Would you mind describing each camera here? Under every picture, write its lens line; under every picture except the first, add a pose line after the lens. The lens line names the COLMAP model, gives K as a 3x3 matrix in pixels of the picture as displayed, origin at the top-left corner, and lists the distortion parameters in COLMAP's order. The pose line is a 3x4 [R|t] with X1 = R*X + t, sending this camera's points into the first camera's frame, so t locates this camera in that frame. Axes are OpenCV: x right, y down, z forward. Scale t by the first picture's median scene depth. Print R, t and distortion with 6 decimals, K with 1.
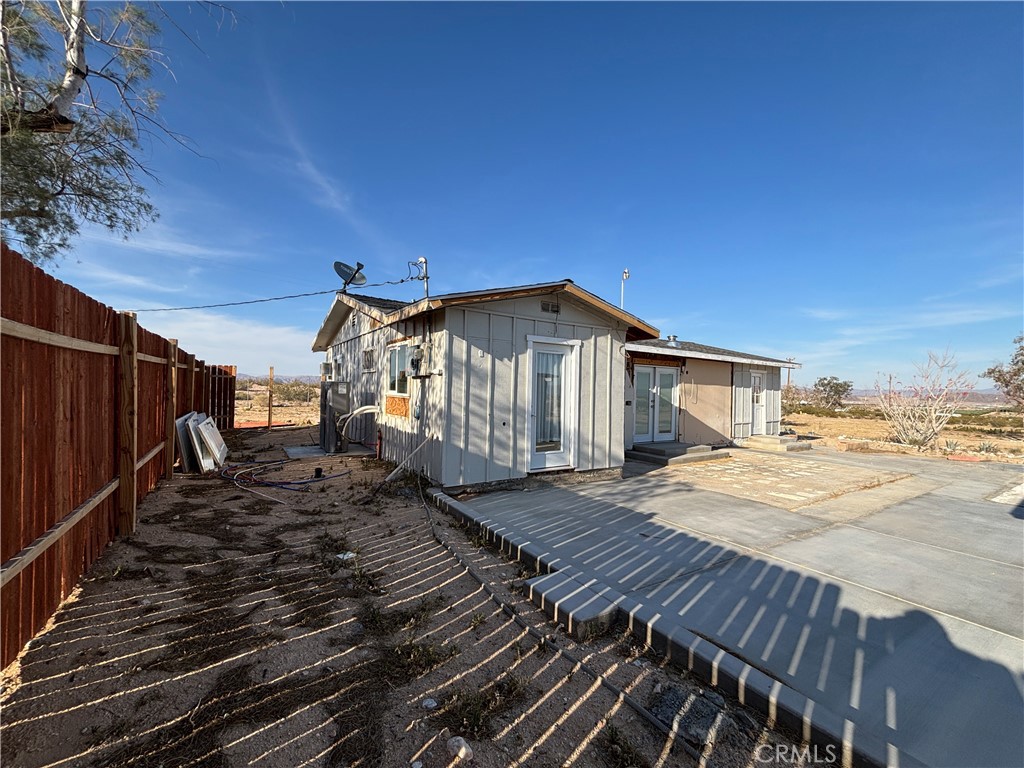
lens RADIAL K [[415.0, 0, 512.8], [0, 415.0, 382.2], [0, 0, 1]] dist [0.003011, 0.001044]
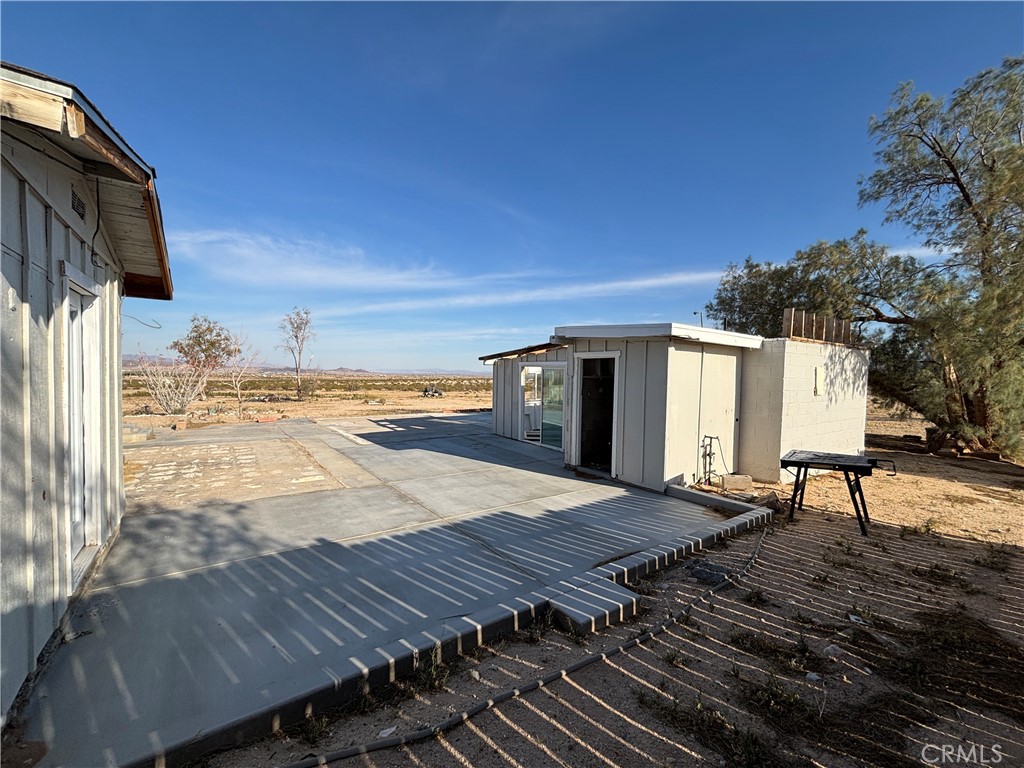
lens RADIAL K [[415.4, 0, 512.0], [0, 415.4, 384.0], [0, 0, 1]] dist [0.002530, -0.000225]
pose [[-0.043017, -0.053055, 0.997665, -0.345555], [-0.033482, 0.998105, 0.051635, -0.027103], [-0.998513, -0.031183, -0.044712, 0.511223]]
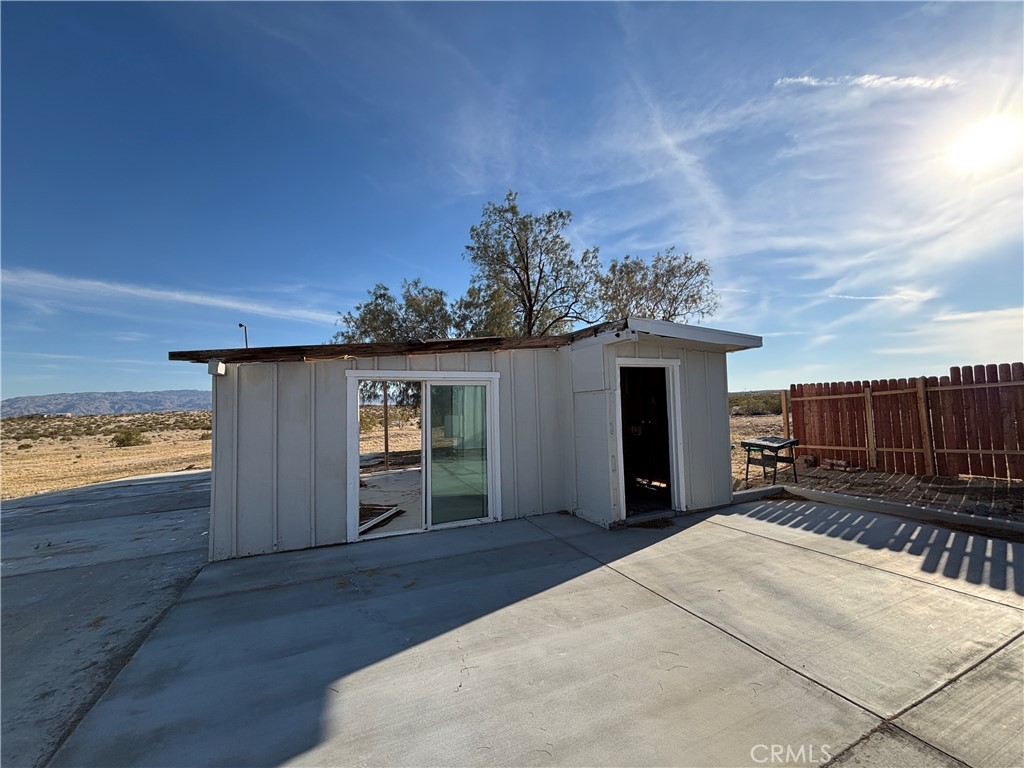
lens RADIAL K [[415.4, 0, 512.0], [0, 415.4, 384.0], [0, 0, 1]] dist [0.002530, -0.000225]
pose [[-0.990595, 0.005389, 0.136723, 0.819347], [-0.003324, 0.997981, -0.063419, 0.038024], [-0.136788, -0.063277, -0.988577, 1.089855]]
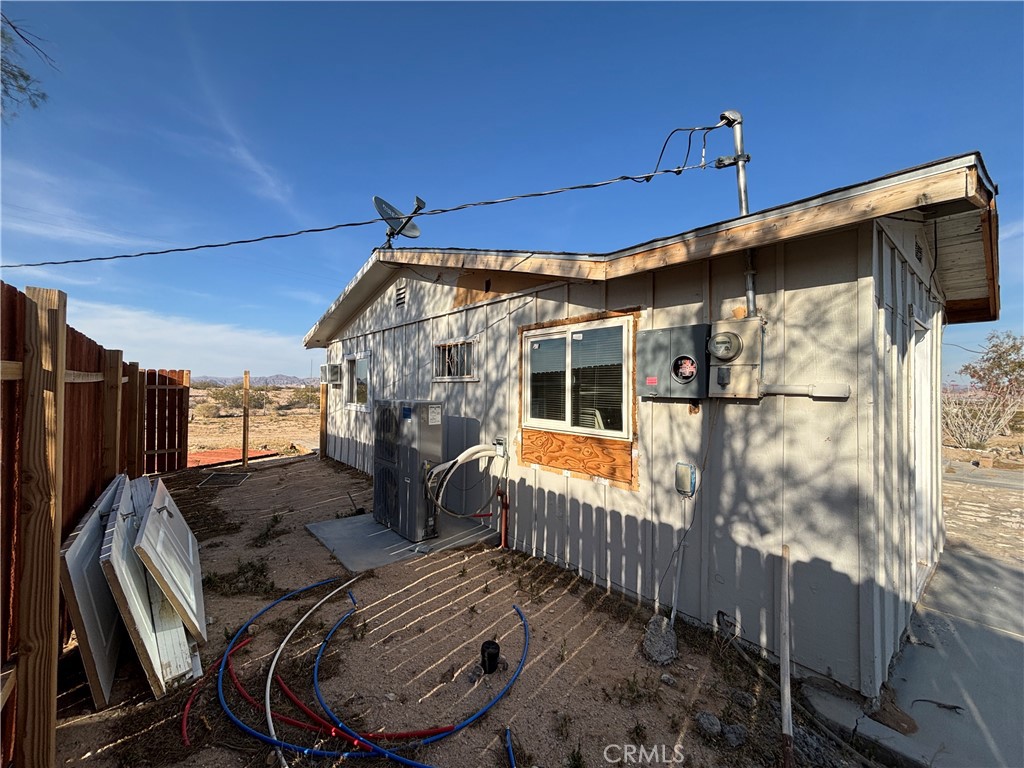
lens RADIAL K [[415.0, 0, 512.8], [0, 415.0, 382.2], [0, 0, 1]] dist [0.003011, 0.001044]
pose [[0.993550, -0.011004, 0.112860, -0.406180], [0.010694, 0.999937, 0.003354, -0.029356], [-0.112890, -0.002125, 0.993605, 0.517344]]
